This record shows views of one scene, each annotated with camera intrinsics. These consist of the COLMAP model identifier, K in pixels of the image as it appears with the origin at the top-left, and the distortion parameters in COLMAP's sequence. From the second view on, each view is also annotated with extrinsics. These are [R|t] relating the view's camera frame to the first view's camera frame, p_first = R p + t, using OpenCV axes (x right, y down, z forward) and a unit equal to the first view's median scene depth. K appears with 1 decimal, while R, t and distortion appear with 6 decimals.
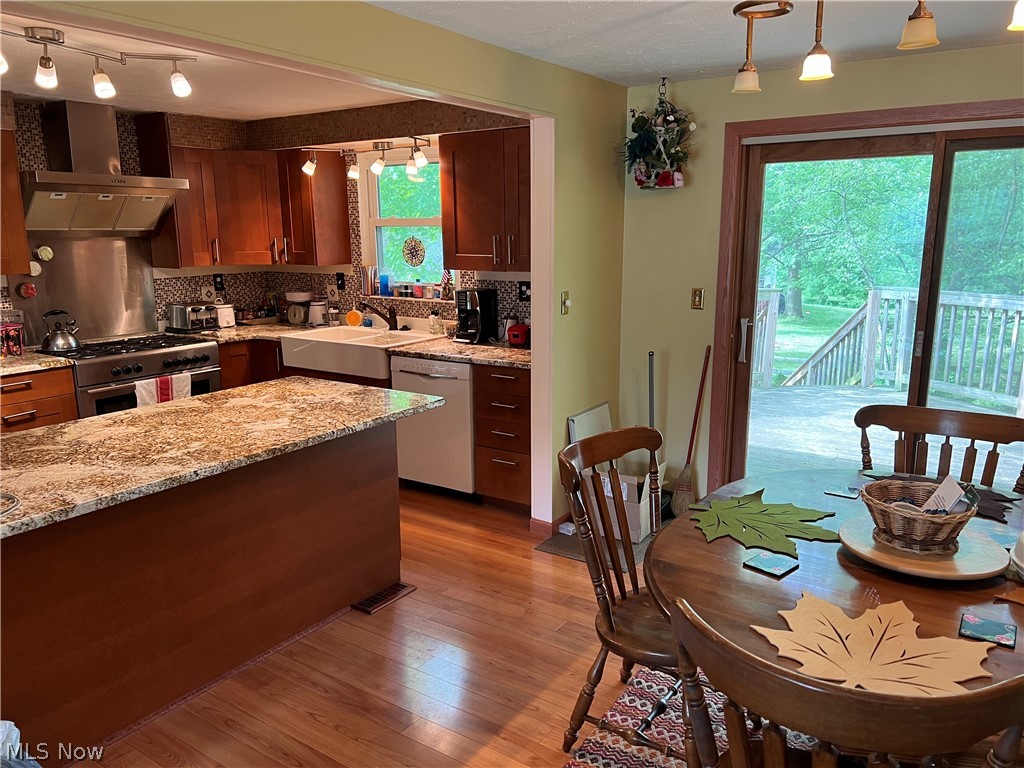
lens RADIAL K [[765.2, 0, 515.7], [0, 765.2, 401.5], [0, 0, 1]] dist [0.075678, -0.088663]
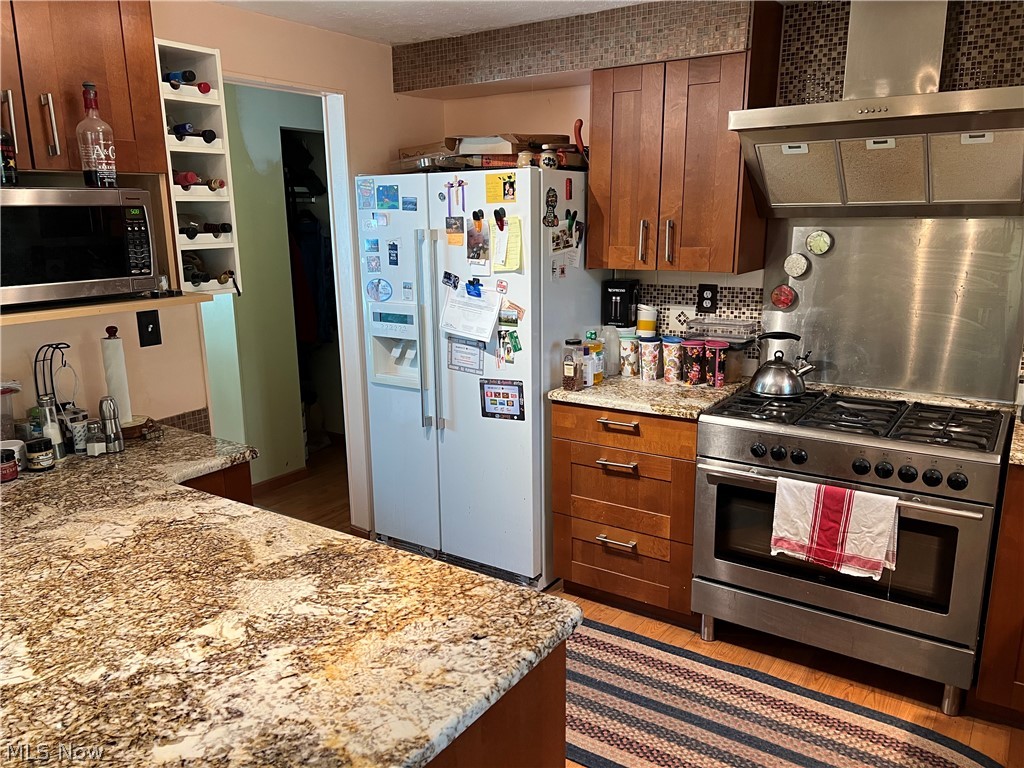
lens RADIAL K [[765.2, 0, 503.3], [0, 765.2, 390.5], [0, 0, 1]] dist [0.075678, -0.088663]
pose [[-0.005531, 0.232358, -0.972615, 0.035110], [-0.207010, 0.951295, 0.228442, -0.151884], [0.978323, 0.202604, 0.042839, 0.679737]]
